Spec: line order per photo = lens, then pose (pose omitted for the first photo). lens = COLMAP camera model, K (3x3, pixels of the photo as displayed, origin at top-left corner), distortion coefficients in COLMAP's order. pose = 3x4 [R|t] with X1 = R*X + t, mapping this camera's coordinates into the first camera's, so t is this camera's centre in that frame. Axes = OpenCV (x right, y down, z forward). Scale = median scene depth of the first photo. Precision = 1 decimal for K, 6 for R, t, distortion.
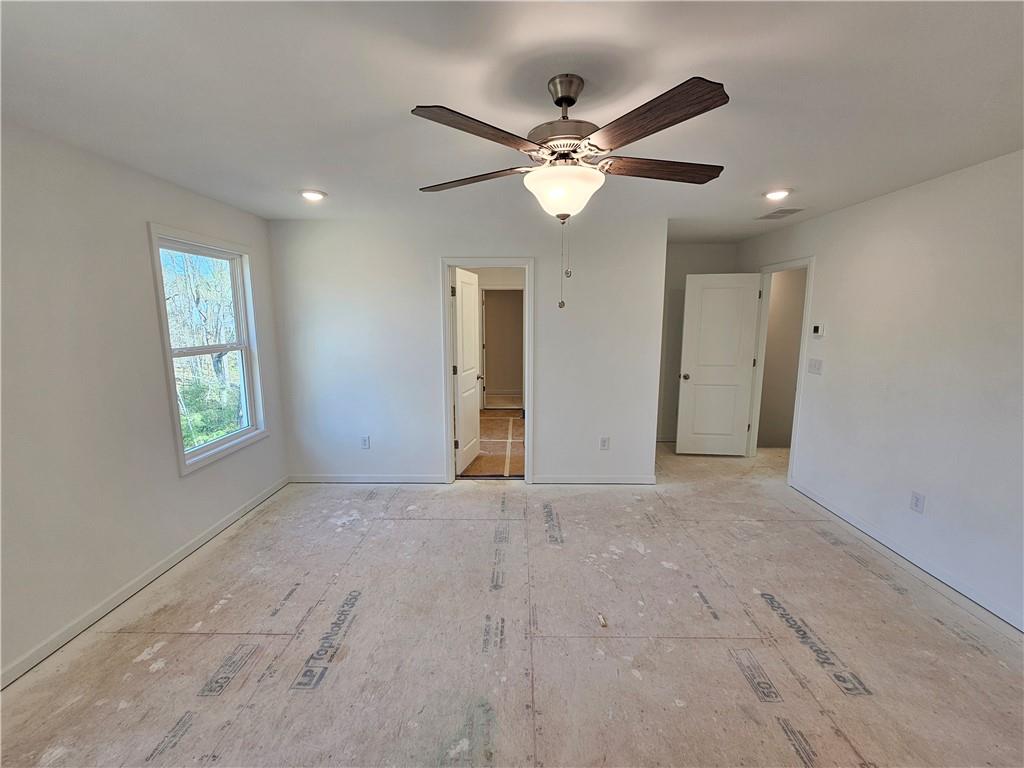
lens RADIAL K [[414.8, 0, 511.3], [0, 414.8, 383.9], [0, 0, 1]] dist [0.001798, 0.000650]
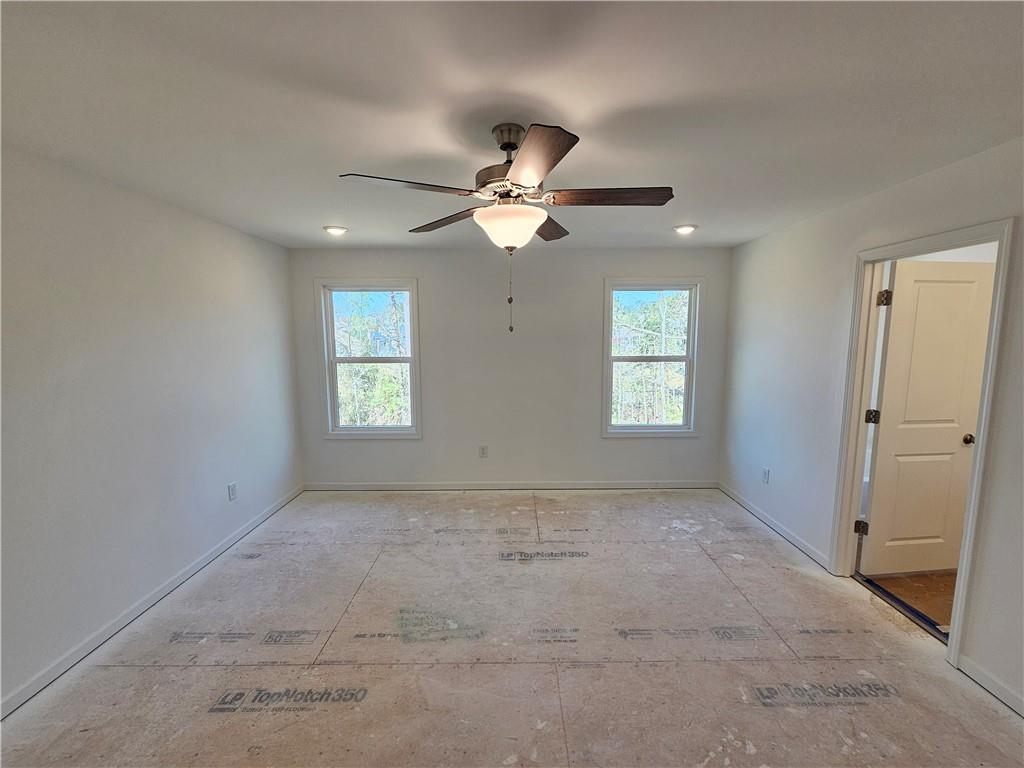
lens RADIAL K [[414.8, 0, 516.8], [0, 414.8, 375.2], [0, 0, 1]] dist [0.001798, 0.000650]
pose [[0.031284, 0.100914, -0.994403, 0.719945], [-0.155332, 0.983294, 0.094899, -0.103956], [0.987367, 0.151494, 0.046436, 0.576325]]
